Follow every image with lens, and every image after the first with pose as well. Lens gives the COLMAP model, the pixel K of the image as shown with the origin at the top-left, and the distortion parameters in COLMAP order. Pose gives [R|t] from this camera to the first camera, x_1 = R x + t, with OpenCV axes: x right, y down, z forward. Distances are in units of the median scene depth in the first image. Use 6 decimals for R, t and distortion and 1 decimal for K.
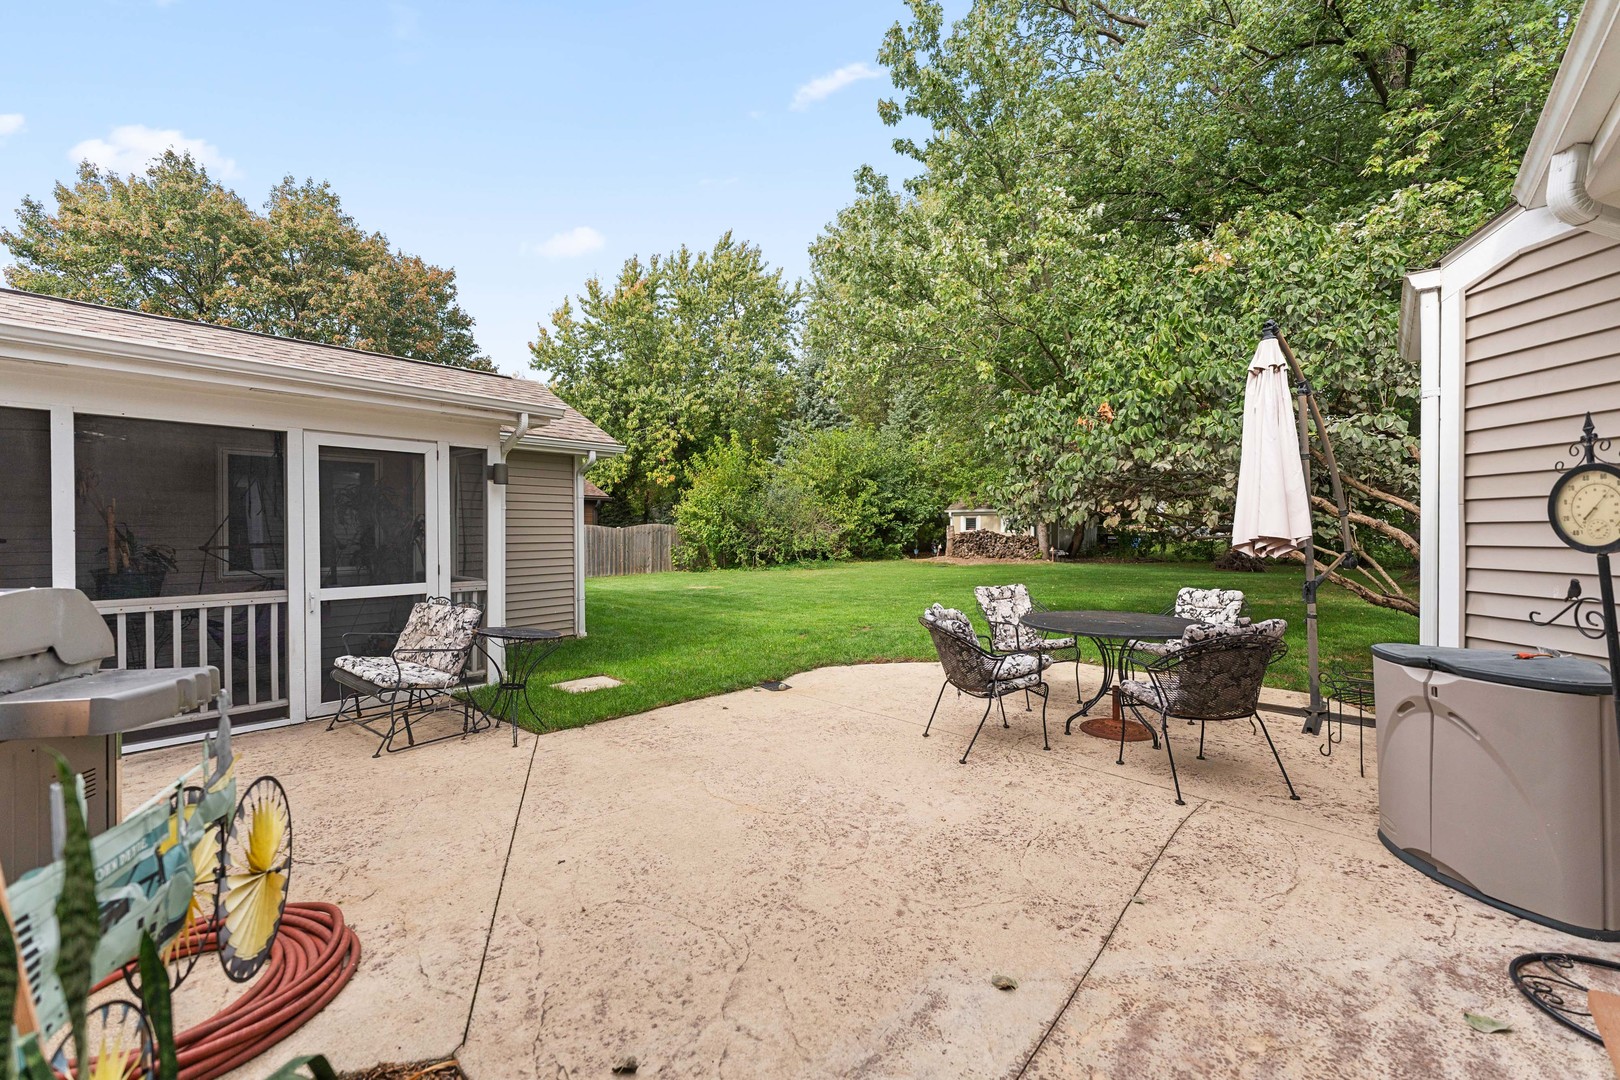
lens RADIAL K [[655.0, 0, 810.2], [0, 655.0, 530.6], [0, 0, 1]] dist [0.002832, 0.000375]
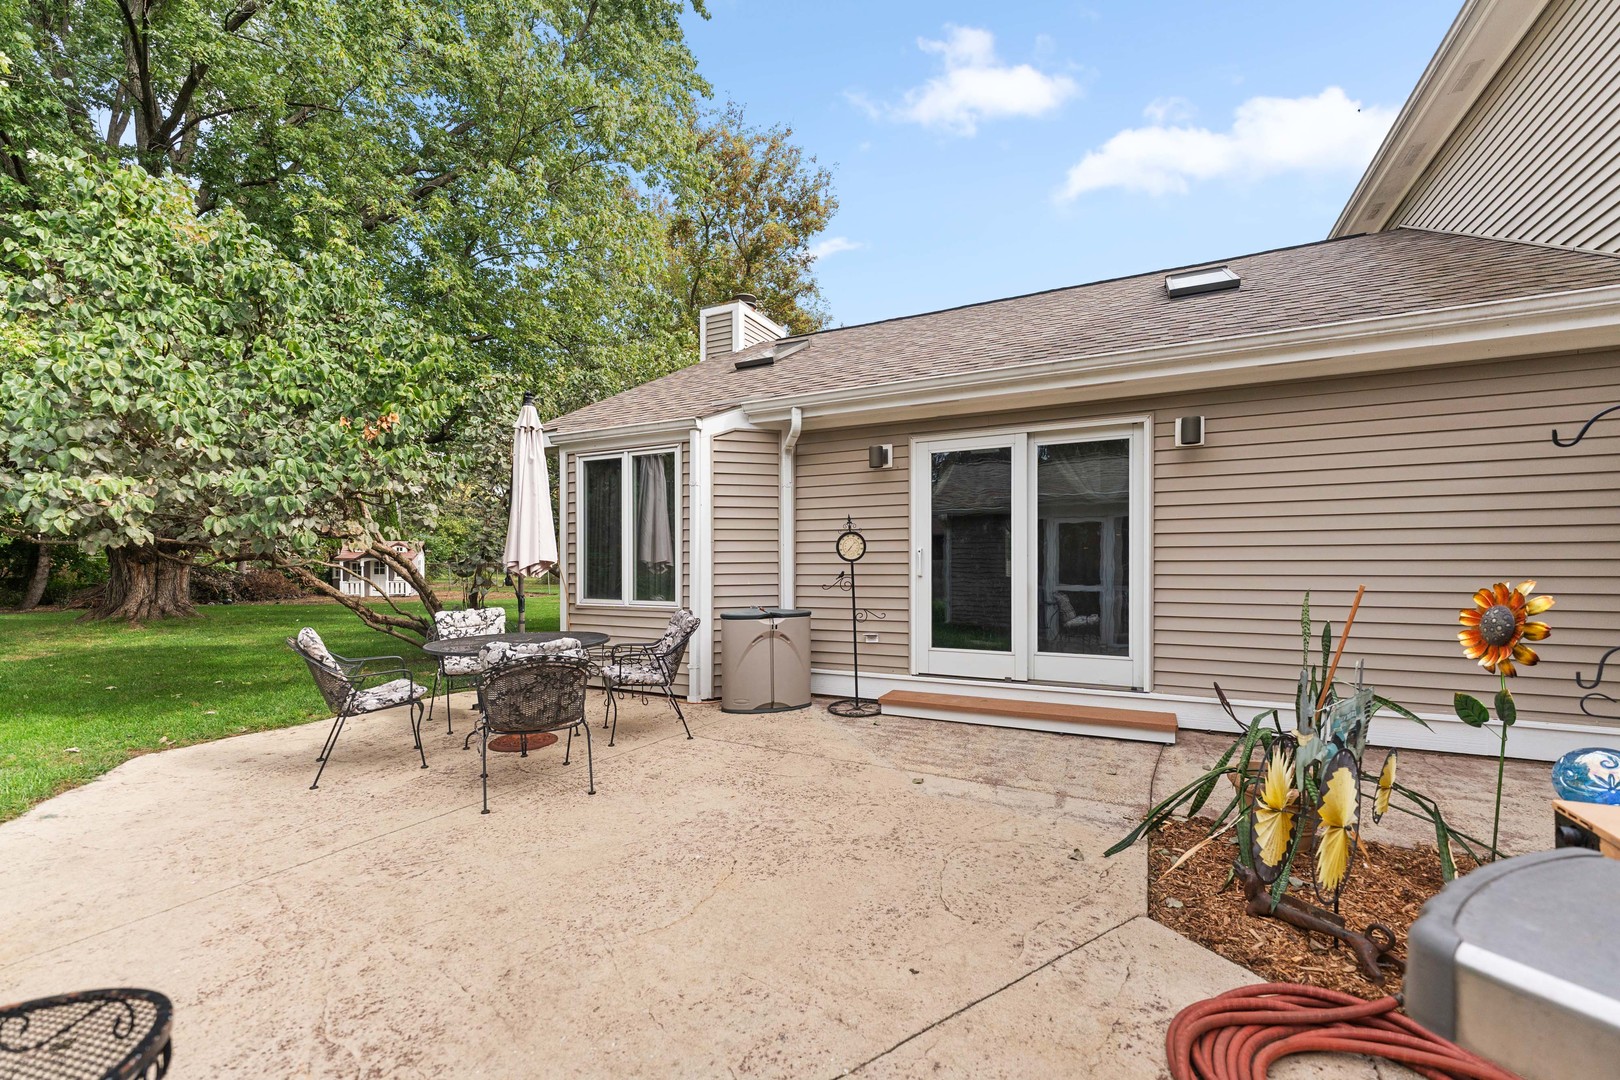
lens RADIAL K [[655.0, 0, 809.7], [0, 655.0, 556.5], [0, 0, 1]] dist [0.002832, 0.000375]
pose [[-0.262703, 0.008914, 0.964835, -1.212436], [0.006361, 0.999952, -0.007507, 0.022963], [-0.964856, 0.004165, -0.262747, 1.457626]]
